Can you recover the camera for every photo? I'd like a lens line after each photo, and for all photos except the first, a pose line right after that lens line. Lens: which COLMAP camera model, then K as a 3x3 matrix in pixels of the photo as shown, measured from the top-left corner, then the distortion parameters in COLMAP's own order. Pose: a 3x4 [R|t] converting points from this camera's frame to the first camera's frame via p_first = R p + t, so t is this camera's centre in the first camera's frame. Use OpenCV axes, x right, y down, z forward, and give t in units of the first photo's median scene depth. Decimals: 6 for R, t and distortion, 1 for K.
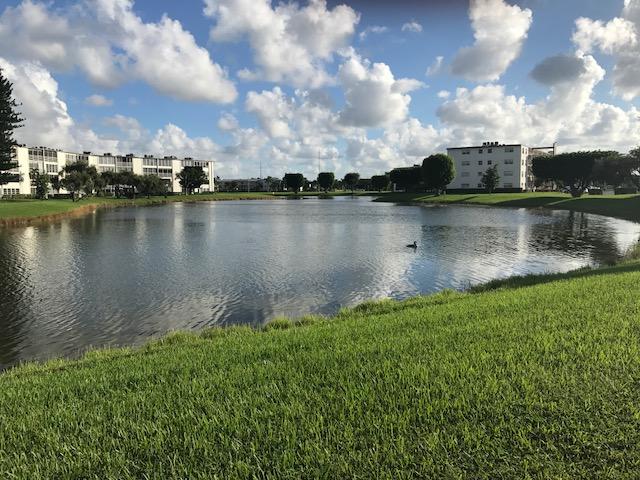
lens RADIAL K [[526.6, 0, 318.9], [0, 526.6, 239.3], [0, 0, 1]] dist [0.024963, -0.024186]
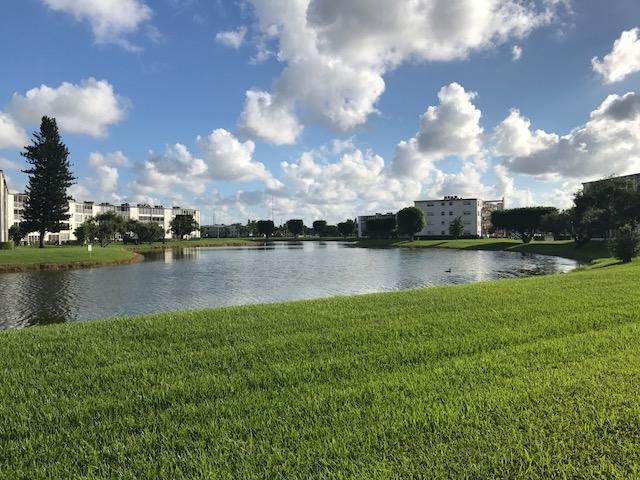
lens RADIAL K [[526.6, 0, 321.0], [0, 526.6, 240.6], [0, 0, 1]] dist [0.024963, -0.024186]
pose [[0.994962, -0.000912, 0.100244, -0.082795], [0.009282, 0.996501, -0.083060, 0.010326], [-0.099818, 0.083572, 0.991490, -0.133221]]
